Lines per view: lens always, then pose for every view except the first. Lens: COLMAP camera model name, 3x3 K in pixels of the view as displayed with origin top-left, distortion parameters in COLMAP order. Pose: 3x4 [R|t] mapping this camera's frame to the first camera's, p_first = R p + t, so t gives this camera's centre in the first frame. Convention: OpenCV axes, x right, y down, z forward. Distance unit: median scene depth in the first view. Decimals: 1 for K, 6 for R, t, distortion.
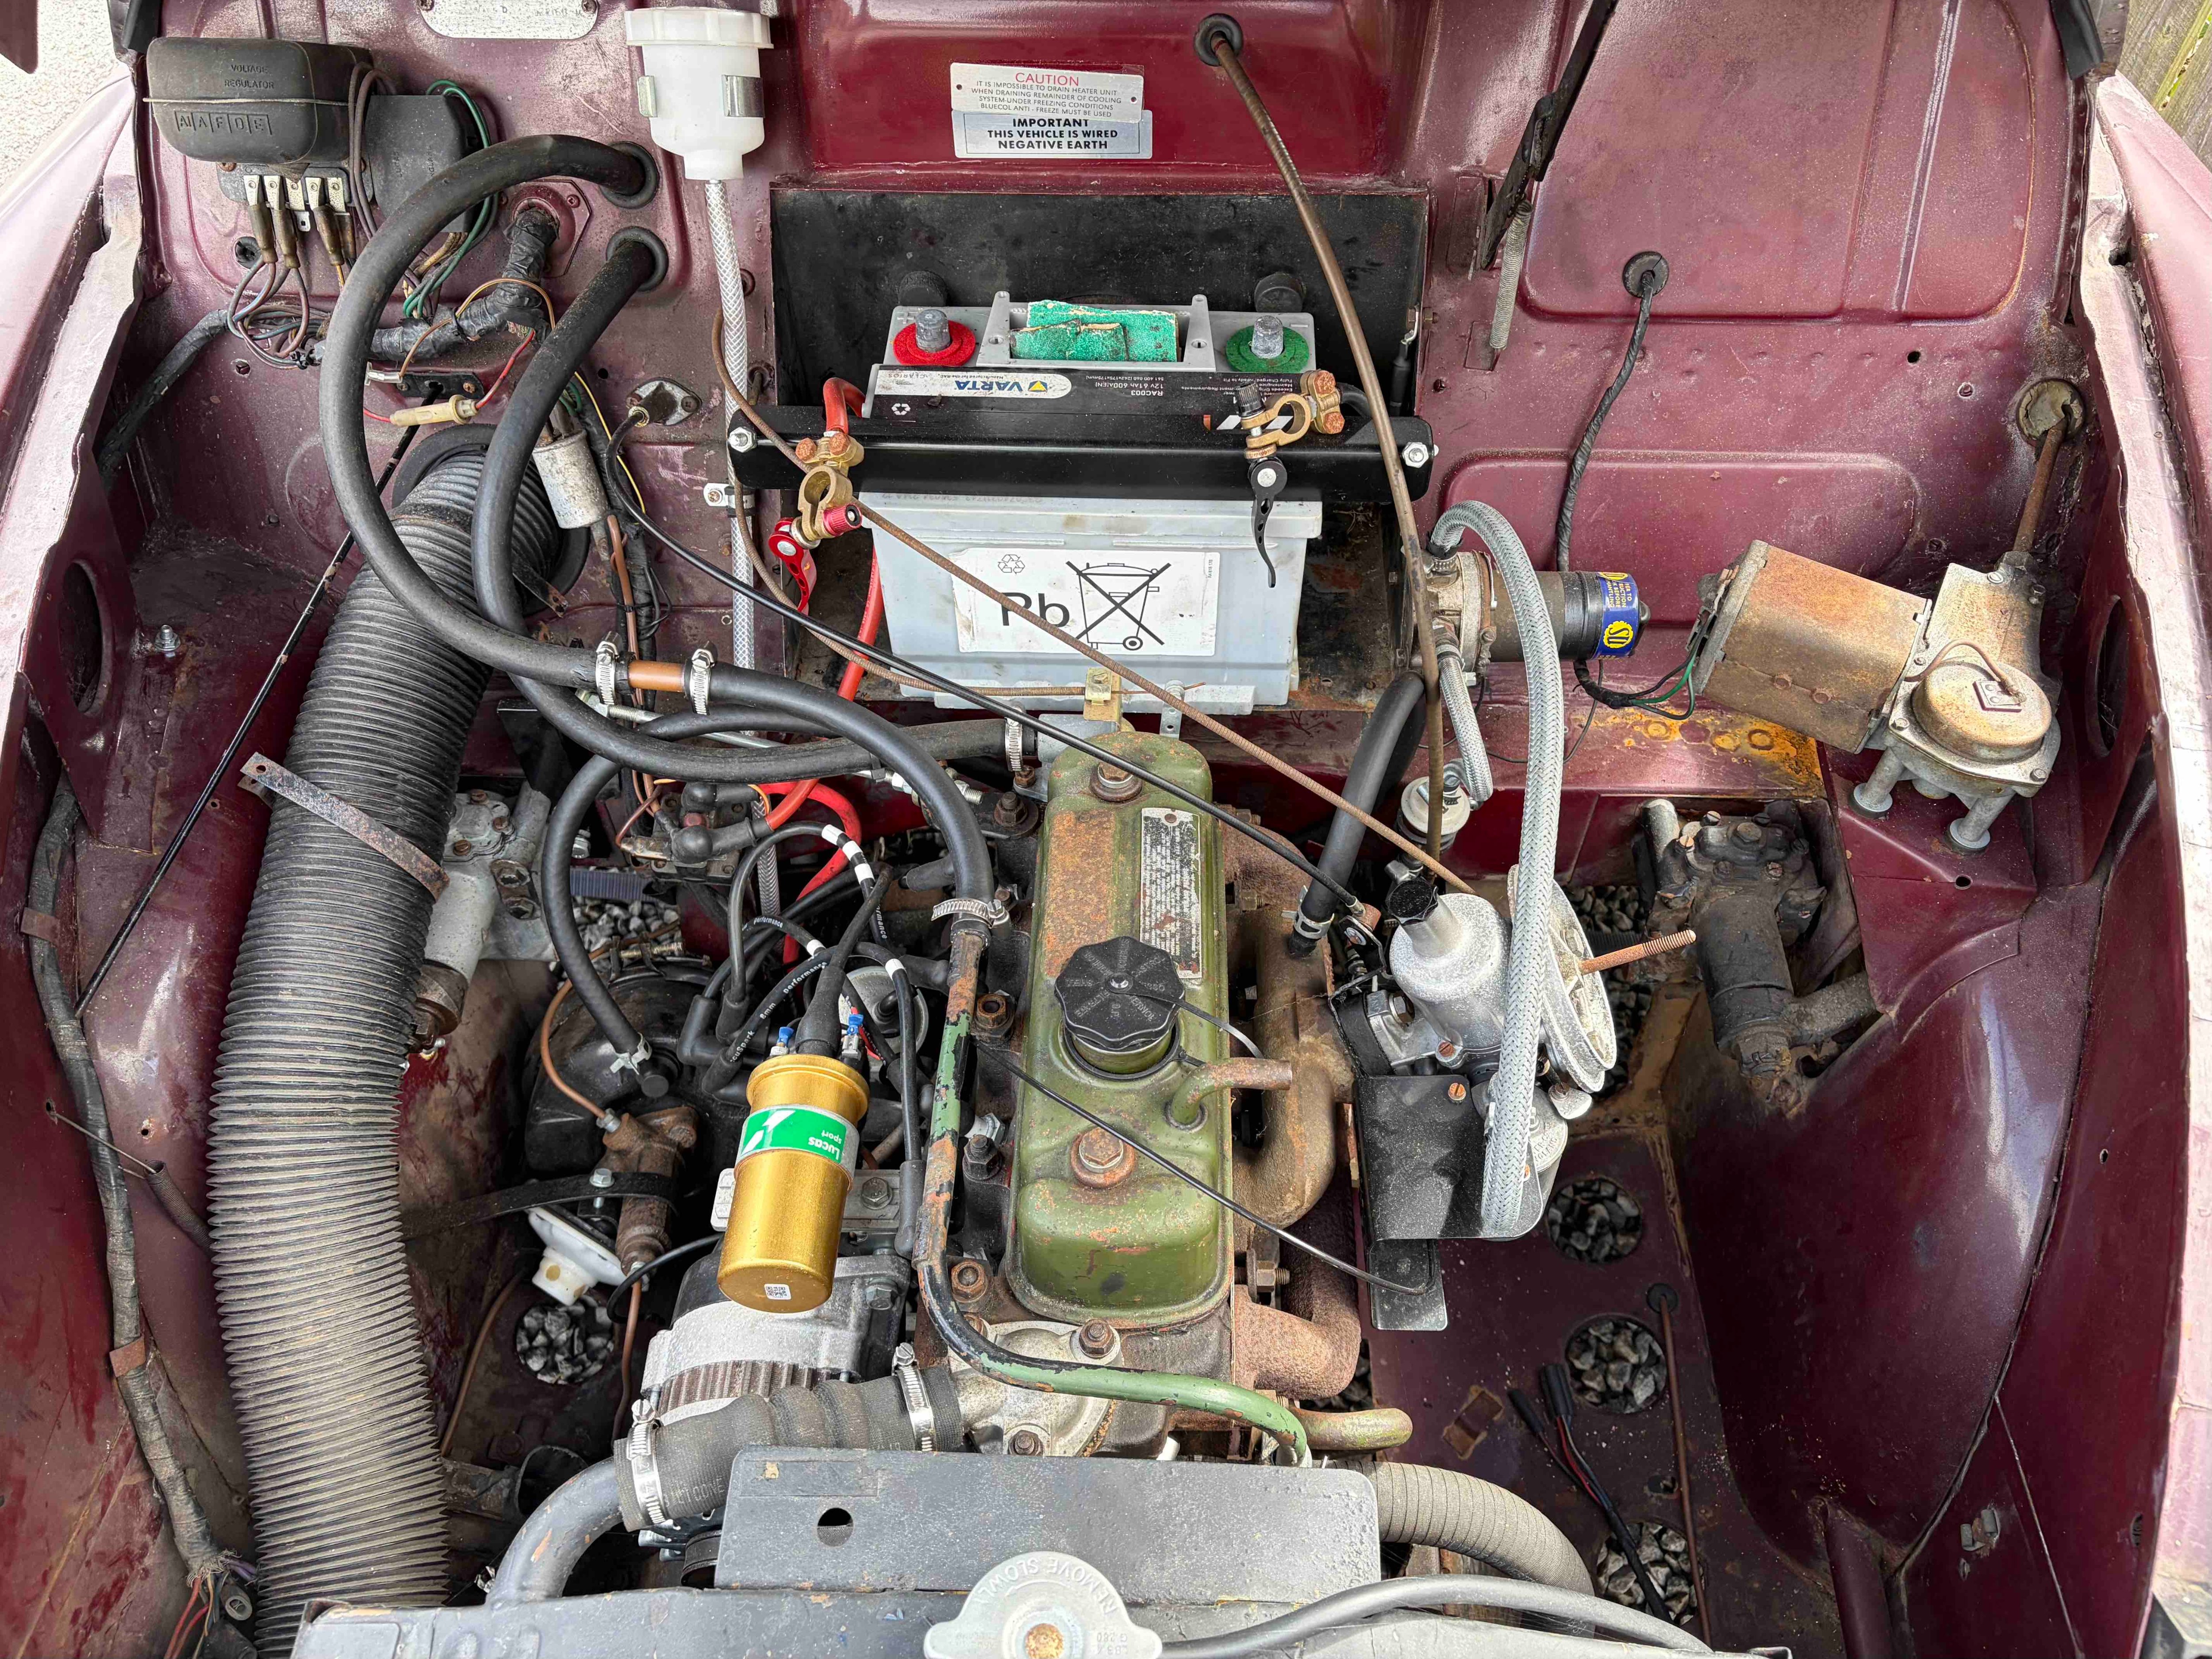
lens RADIAL K [[1648.9, 0, 1089.9], [0, 1648.9, 848.6], [0, 0, 1]] dist [0.005095, -0.023871]
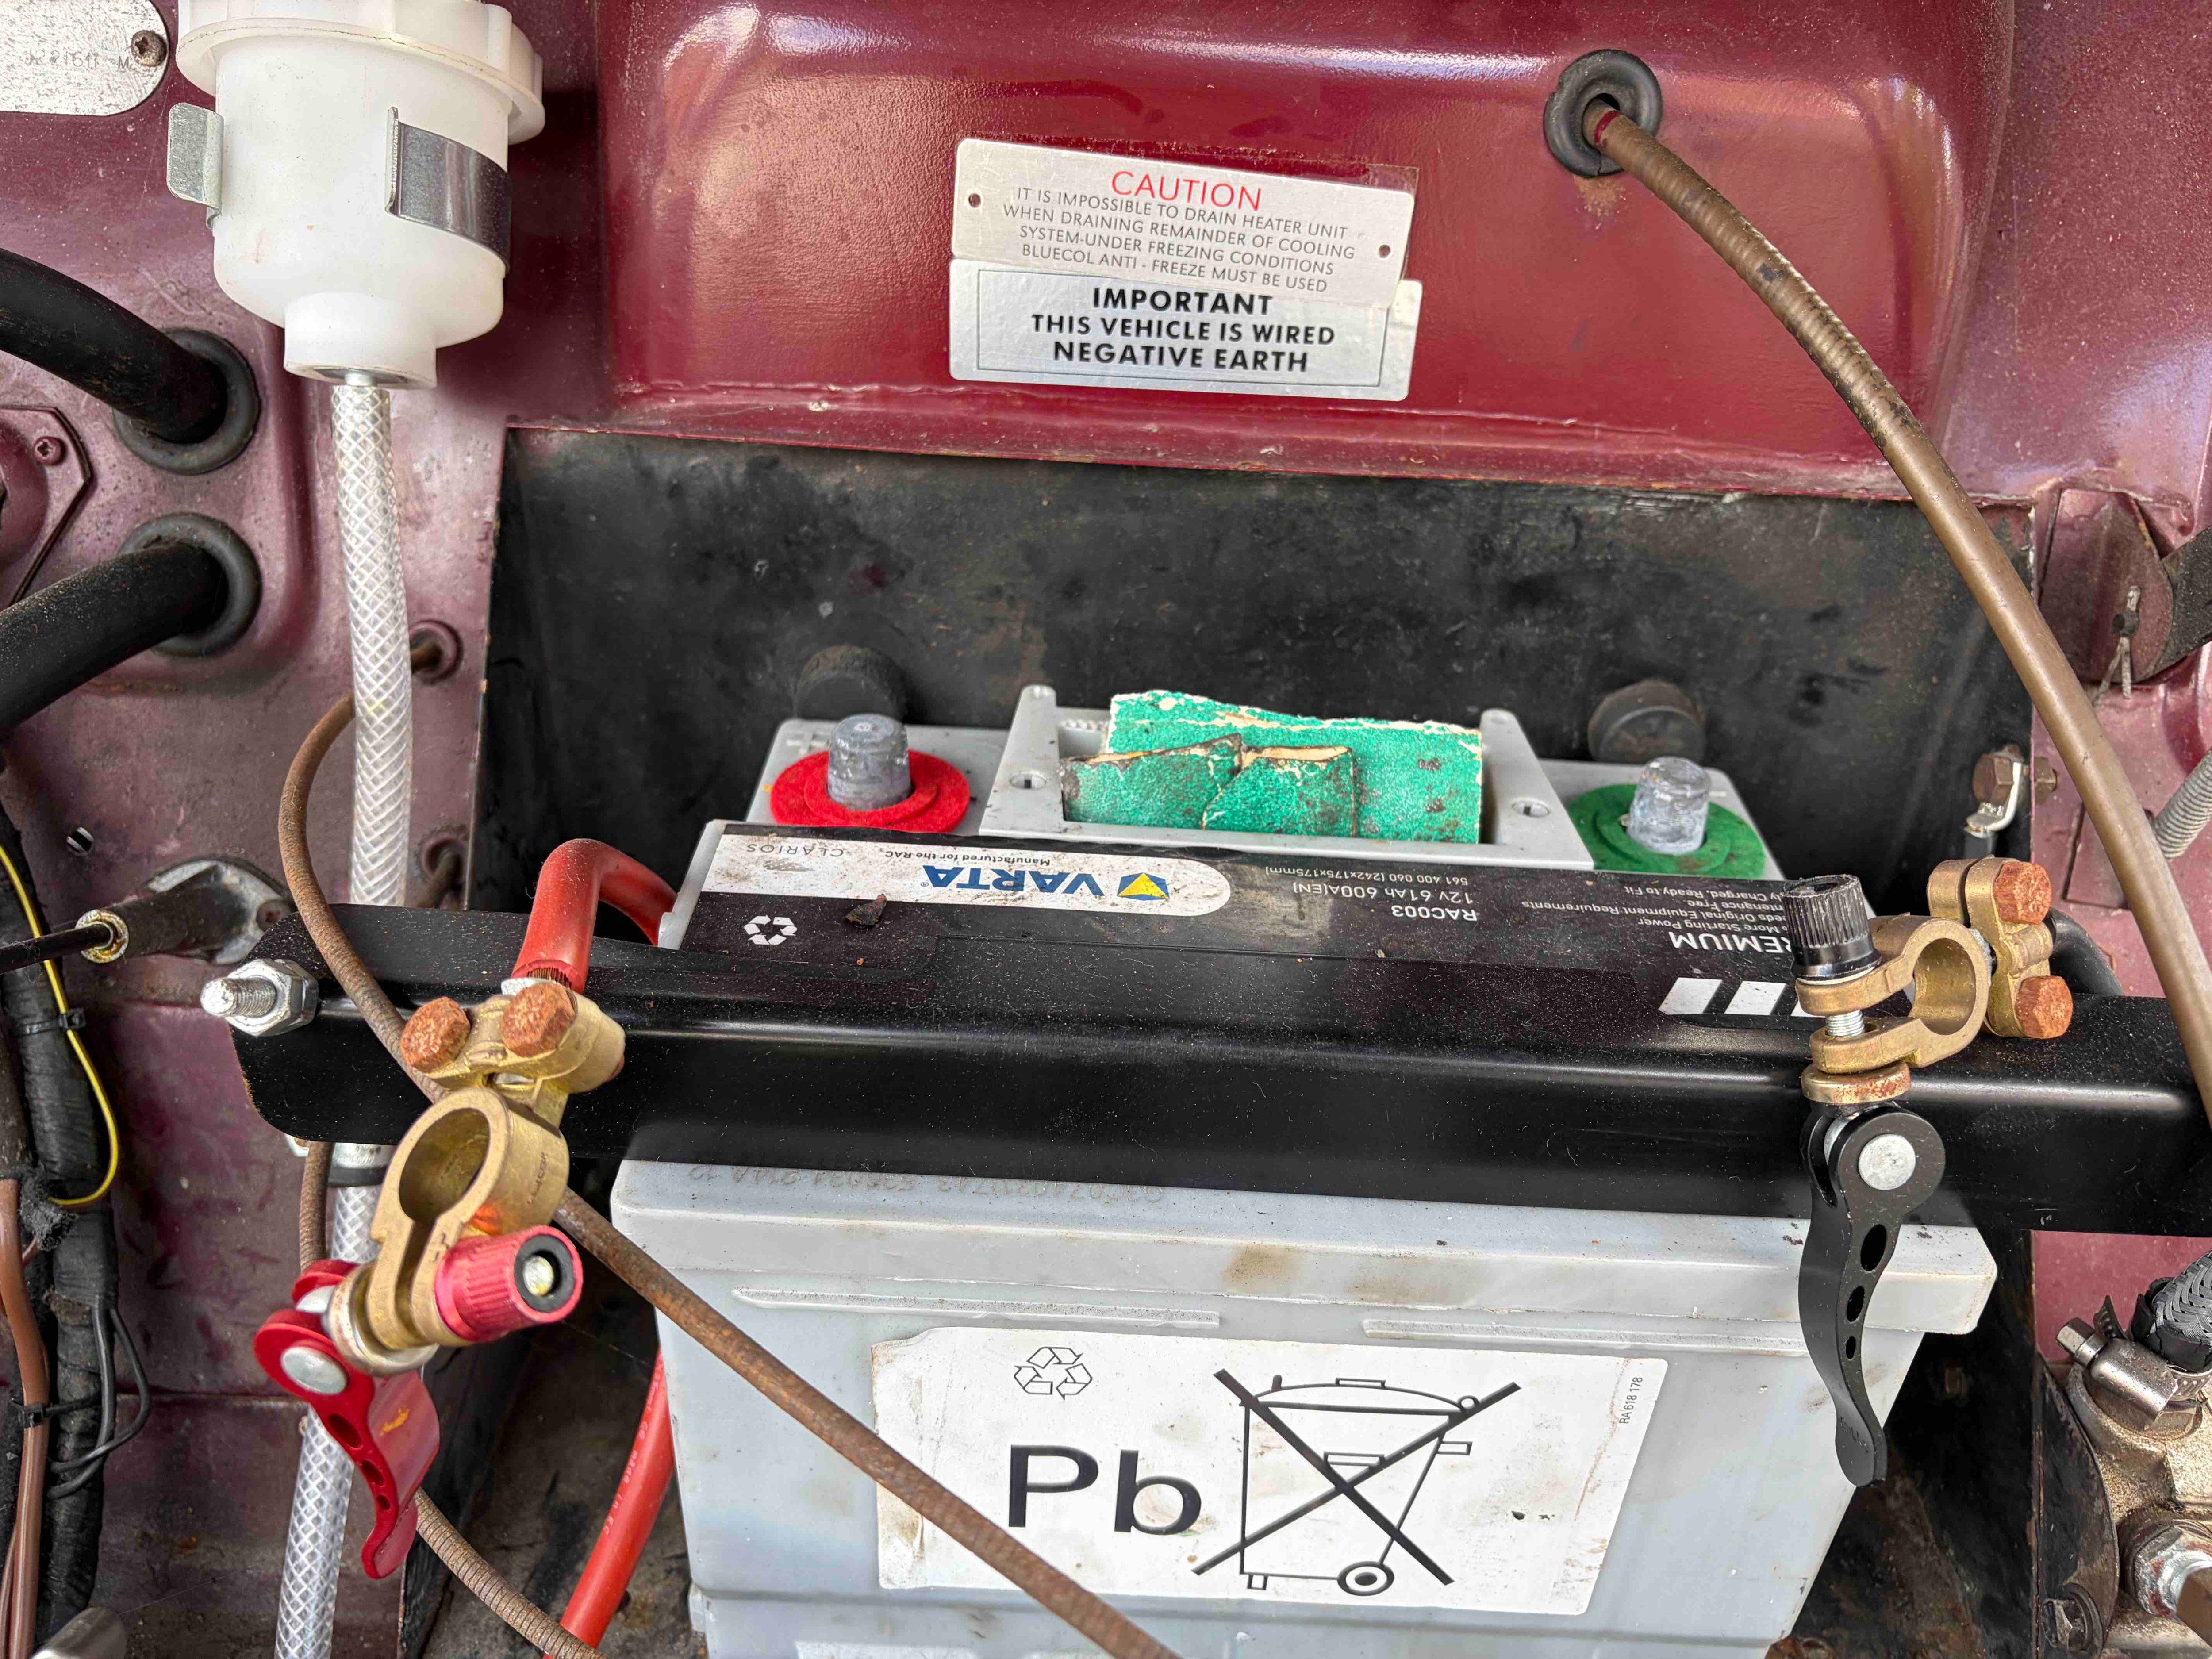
lens RADIAL K [[1648.9, 0, 1117.5], [0, 1648.9, 851.2], [0, 0, 1]] dist [0.005095, -0.023871]
pose [[0.996990, 0.038687, 0.067185, -0.062748], [-0.013388, 0.939491, -0.342312, -0.158478], [-0.076363, 0.340382, 0.937181, 0.642291]]
